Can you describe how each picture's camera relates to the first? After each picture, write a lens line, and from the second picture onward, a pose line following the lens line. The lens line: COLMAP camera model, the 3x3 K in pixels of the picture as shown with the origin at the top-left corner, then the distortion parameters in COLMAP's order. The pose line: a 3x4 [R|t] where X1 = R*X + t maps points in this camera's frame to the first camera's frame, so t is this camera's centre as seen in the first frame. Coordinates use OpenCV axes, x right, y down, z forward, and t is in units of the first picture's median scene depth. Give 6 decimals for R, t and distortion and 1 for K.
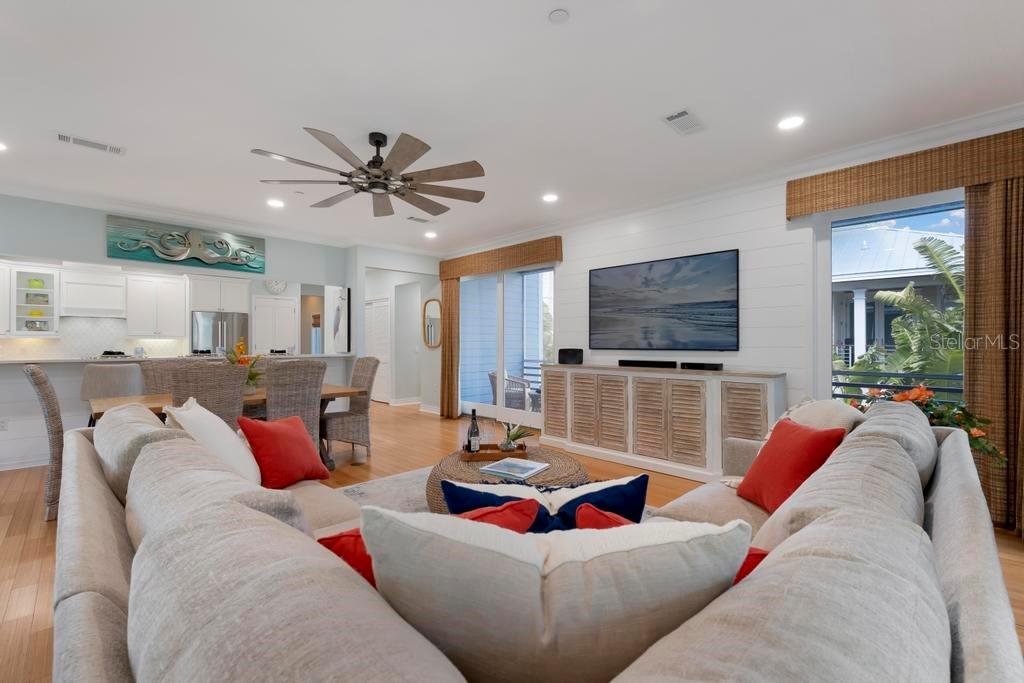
lens RADIAL K [[446.8, 0, 489.2], [0, 446.8, 338.1], [0, 0, 1]] dist [-0.000914, -0.000296]
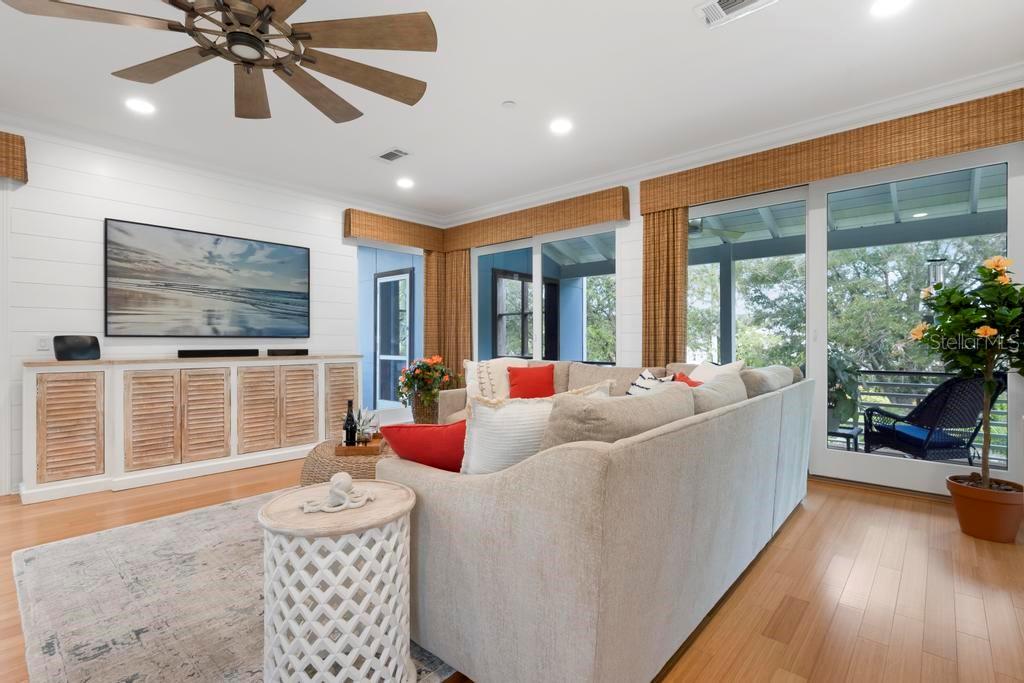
lens RADIAL K [[480.1, 0, 512.0], [0, 480.1, 341.5], [0, 0, 1]] dist [-0.000751, -0.000521]
pose [[-0.095326, 0.002363, 0.995443, -0.613045], [-0.010226, 0.999942, -0.003353, 0.031929], [-0.995394, -0.010499, -0.095297, 0.517455]]
